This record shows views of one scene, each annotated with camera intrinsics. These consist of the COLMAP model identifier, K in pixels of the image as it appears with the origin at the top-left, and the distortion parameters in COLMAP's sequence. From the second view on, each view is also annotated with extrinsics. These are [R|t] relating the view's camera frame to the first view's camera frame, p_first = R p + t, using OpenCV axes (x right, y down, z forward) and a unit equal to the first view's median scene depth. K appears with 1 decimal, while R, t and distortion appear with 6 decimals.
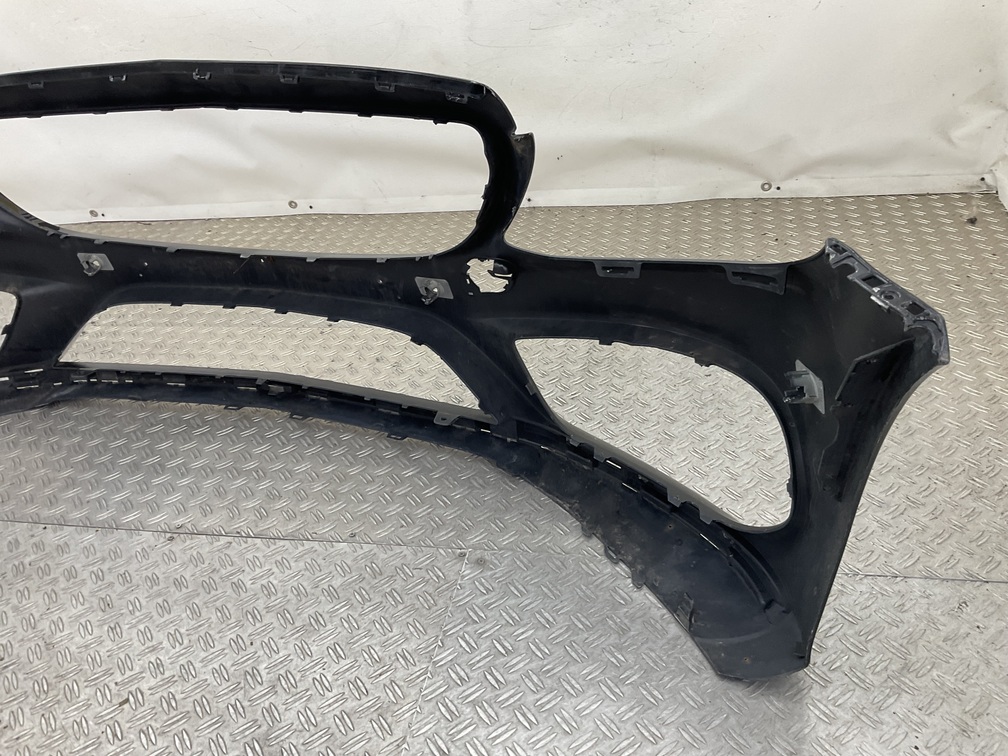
lens RADIAL K [[827.4, 0, 497.4], [0, 827.4, 383.2], [0, 0, 1]] dist [0.062369, -0.118374]
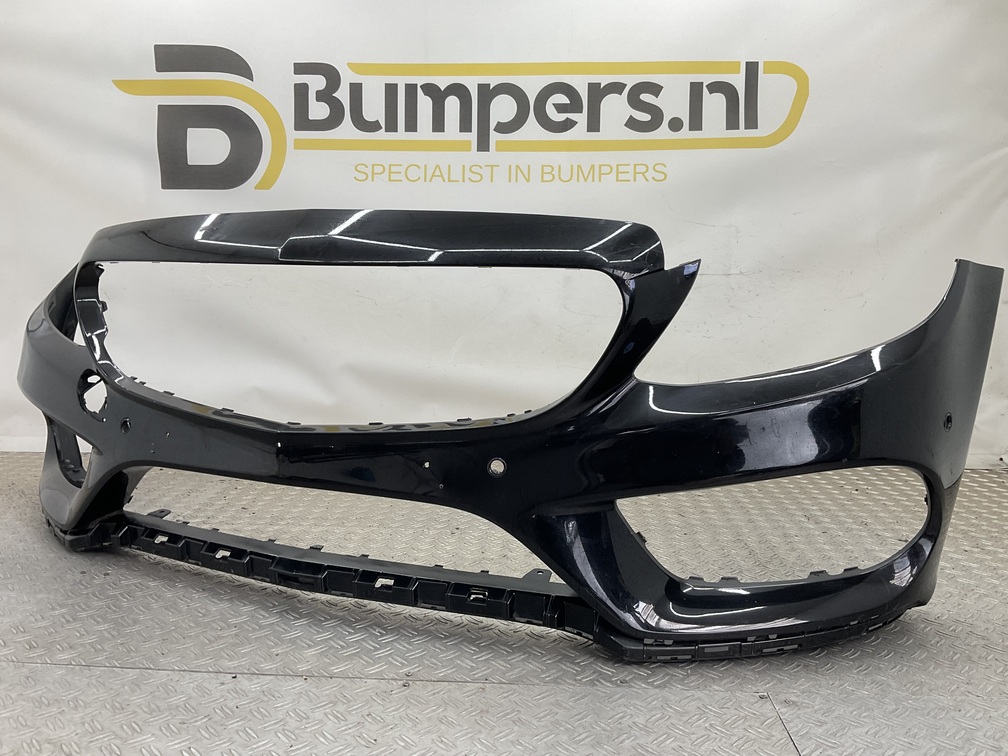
lens RADIAL K [[827.4, 0, 499.8], [0, 827.4, 380.6], [0, 0, 1]] dist [0.062369, -0.118374]
pose [[0.980386, 0.104272, 0.167245, -0.485022], [-0.020974, 0.898962, -0.437524, 0.283478], [-0.195969, 0.425435, 0.883517, 0.097500]]
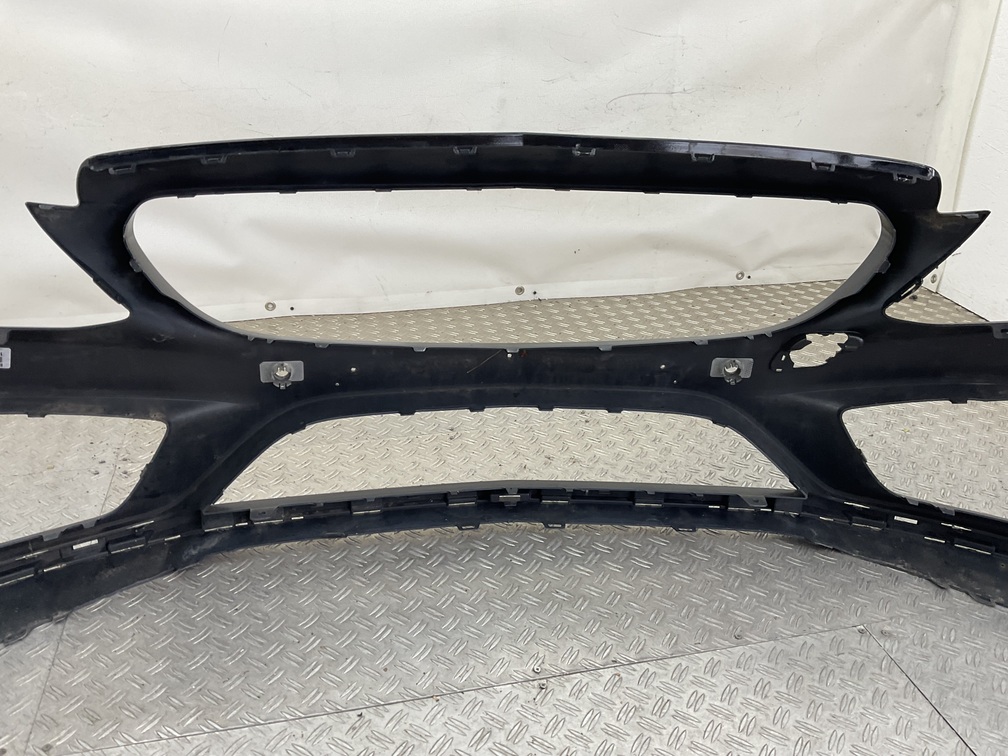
lens RADIAL K [[827.4, 0, 503.9], [0, 827.4, 382.1], [0, 0, 1]] dist [0.062369, -0.118374]
pose [[0.898208, -0.070935, 0.433810, -0.782974], [0.125474, 0.987208, -0.098370, -0.036430], [-0.421283, 0.142789, 0.895618, 0.236107]]
